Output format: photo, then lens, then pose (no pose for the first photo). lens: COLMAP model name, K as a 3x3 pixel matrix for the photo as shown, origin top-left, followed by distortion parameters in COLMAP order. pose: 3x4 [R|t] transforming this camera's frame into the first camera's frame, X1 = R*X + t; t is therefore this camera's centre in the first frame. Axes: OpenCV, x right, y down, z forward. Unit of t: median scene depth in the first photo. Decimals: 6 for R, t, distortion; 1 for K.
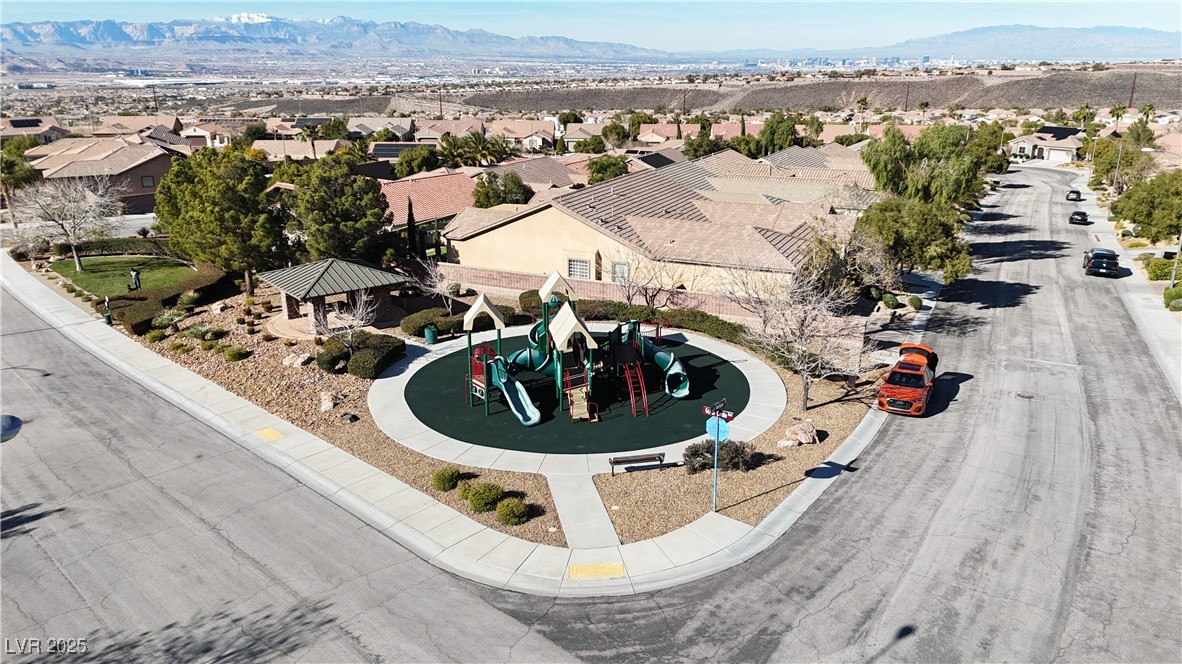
lens RADIAL K [[873.5, 0, 591.0], [0, 873.5, 332.0], [0, 0, 1]] dist [0.078827, -0.077776]
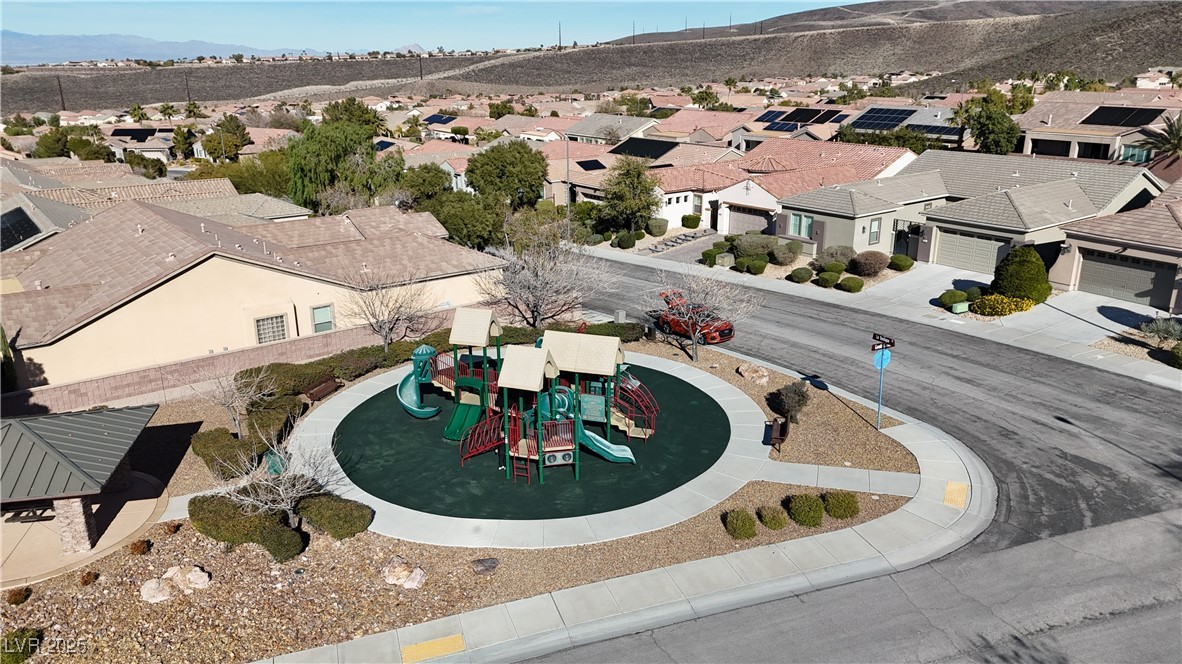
lens RADIAL K [[873.5, 0, 591.0], [0, 873.5, 332.0], [0, 0, 1]] dist [0.078827, -0.077776]
pose [[0.450148, -0.269183, 0.851415, -0.806217], [0.271991, 0.949506, 0.156392, -0.168693], [-0.850522, 0.161178, 0.500634, 0.568393]]
